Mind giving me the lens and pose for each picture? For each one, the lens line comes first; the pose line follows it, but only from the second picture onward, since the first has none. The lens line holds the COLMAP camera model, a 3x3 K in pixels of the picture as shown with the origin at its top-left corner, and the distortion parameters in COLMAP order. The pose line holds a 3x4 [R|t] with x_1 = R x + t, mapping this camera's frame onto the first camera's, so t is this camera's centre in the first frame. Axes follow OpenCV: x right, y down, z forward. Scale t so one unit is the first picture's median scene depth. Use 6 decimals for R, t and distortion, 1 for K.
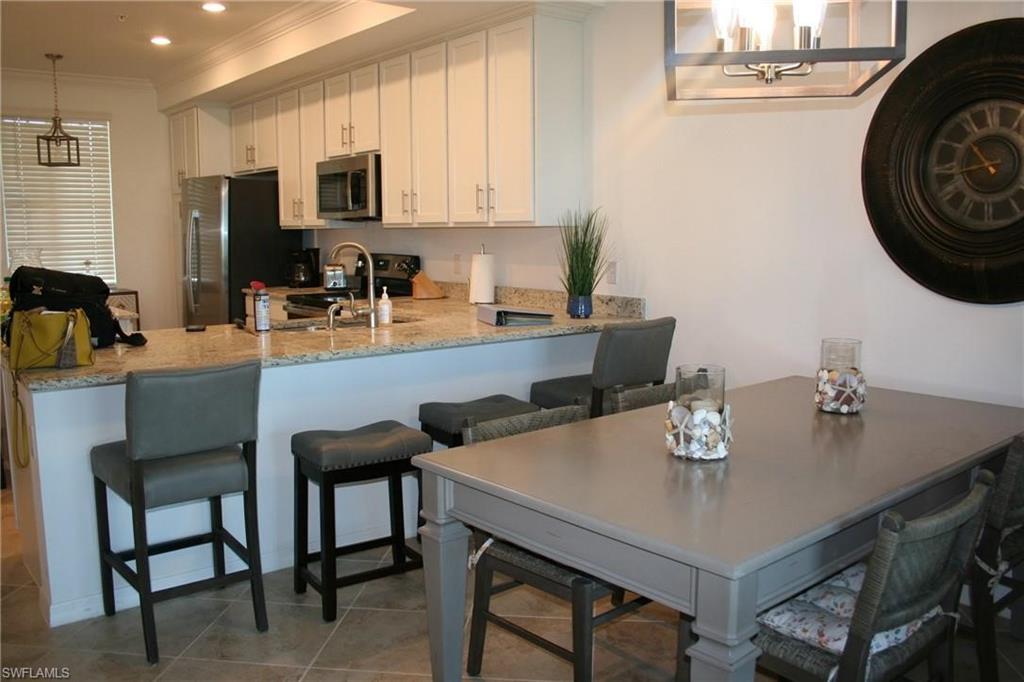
lens RADIAL K [[843.0, 0, 513.4], [0, 843.0, 309.0], [0, 0, 1]] dist [-0.144433, 0.129470]
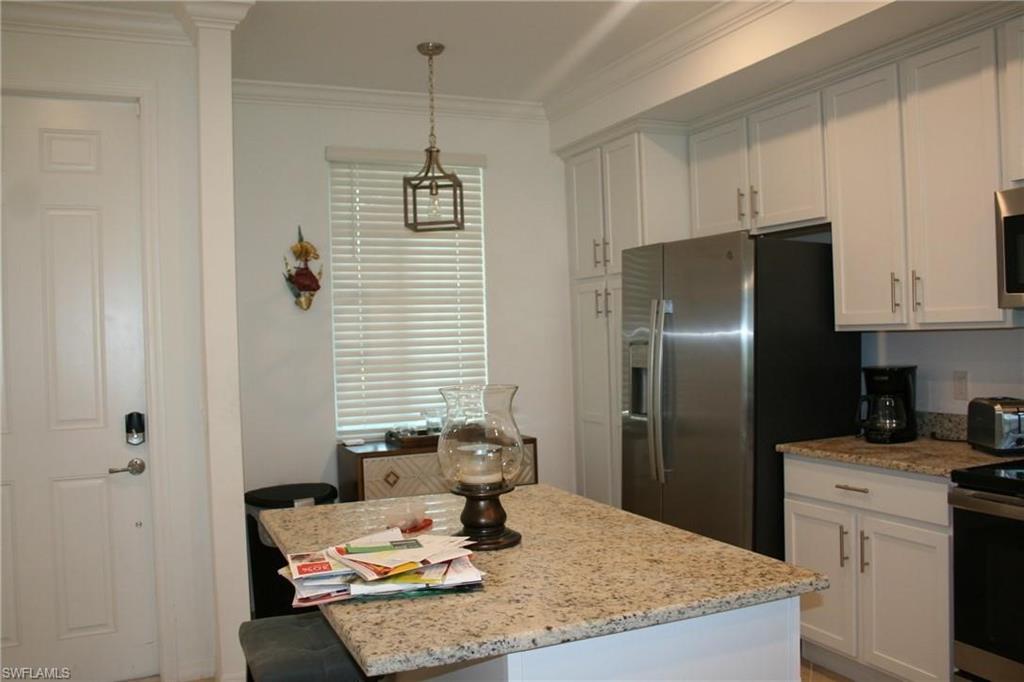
lens RADIAL K [[870.6, 0, 512.0], [0, 870.6, 341.0], [0, 0, 1]] dist [-0.095603, 0.014149]
pose [[0.966384, -0.015988, -0.256607, -0.315984], [-0.007577, 0.995860, -0.090583, -0.035834], [0.256993, 0.089482, 0.962262, 0.383482]]
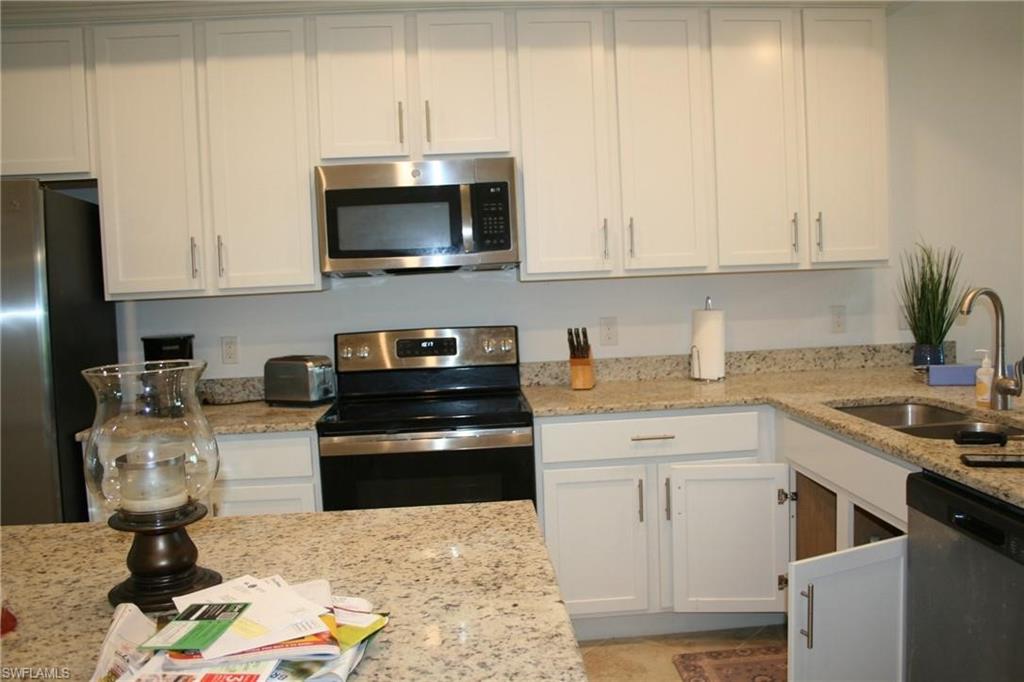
lens RADIAL K [[870.6, 0, 512.0], [0, 870.6, 341.0], [0, 0, 1]] dist [-0.095603, 0.014149]
pose [[0.566795, -0.071199, 0.820777, -0.532503], [0.119830, 0.992789, 0.003371, -0.043993], [-0.815098, 0.096443, 0.571239, 0.497917]]
